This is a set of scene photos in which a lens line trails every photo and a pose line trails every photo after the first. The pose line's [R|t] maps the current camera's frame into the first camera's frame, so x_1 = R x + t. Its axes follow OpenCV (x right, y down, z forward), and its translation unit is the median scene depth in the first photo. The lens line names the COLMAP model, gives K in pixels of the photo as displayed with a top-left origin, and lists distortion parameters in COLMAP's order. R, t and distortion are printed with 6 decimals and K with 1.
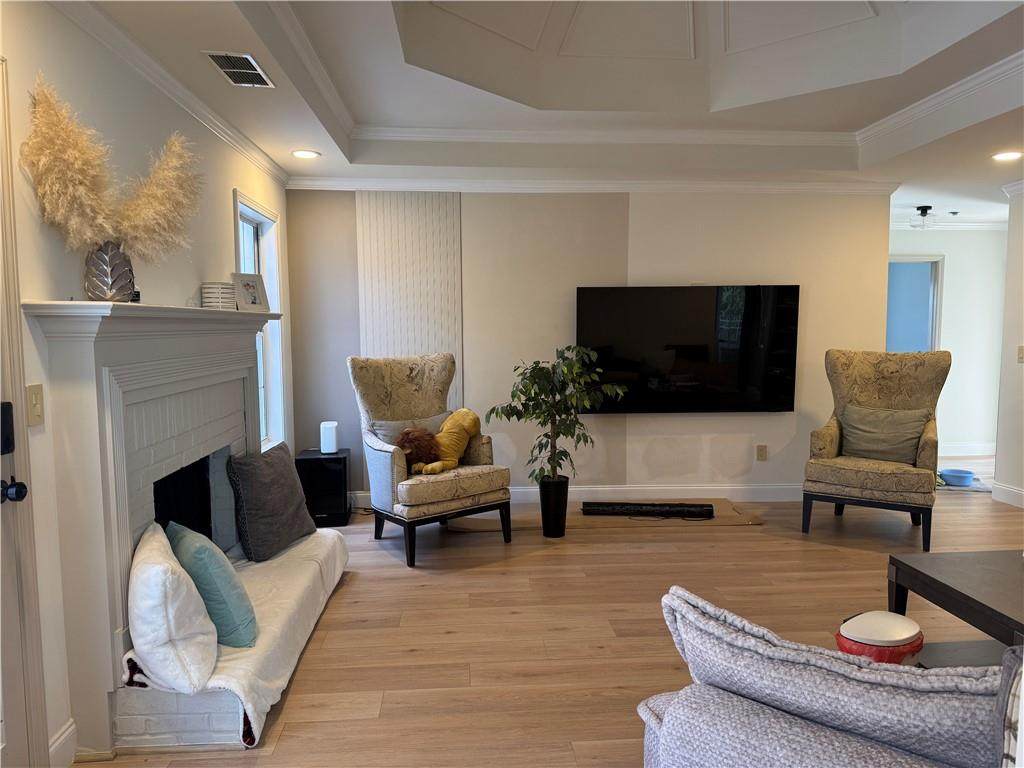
lens RADIAL K [[716.9, 0, 512.5], [0, 716.9, 394.4], [0, 0, 1]] dist [0.100566, -0.151033]
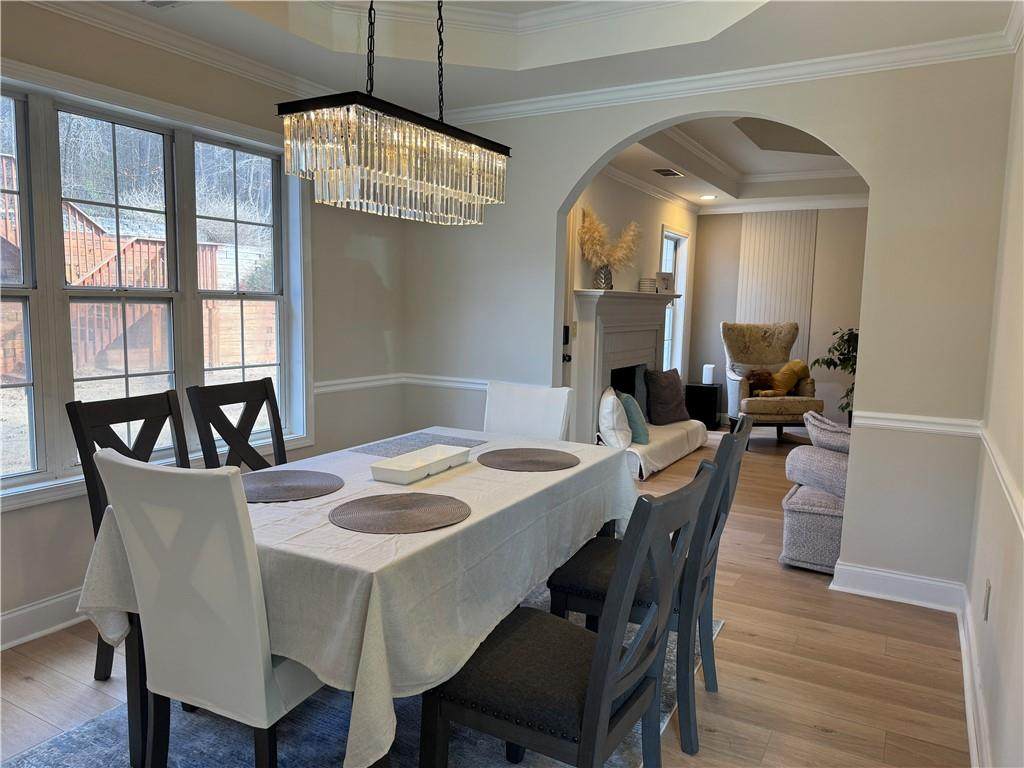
lens RADIAL K [[716.9, 0, 512.5], [0, 716.9, 394.4], [0, 0, 1]] dist [0.100566, -0.151033]
pose [[0.833377, 0.086565, -0.545885, 0.301084], [-0.073200, 0.996245, 0.046231, 0.074329], [0.547837, 0.001431, 0.836584, -0.654849]]
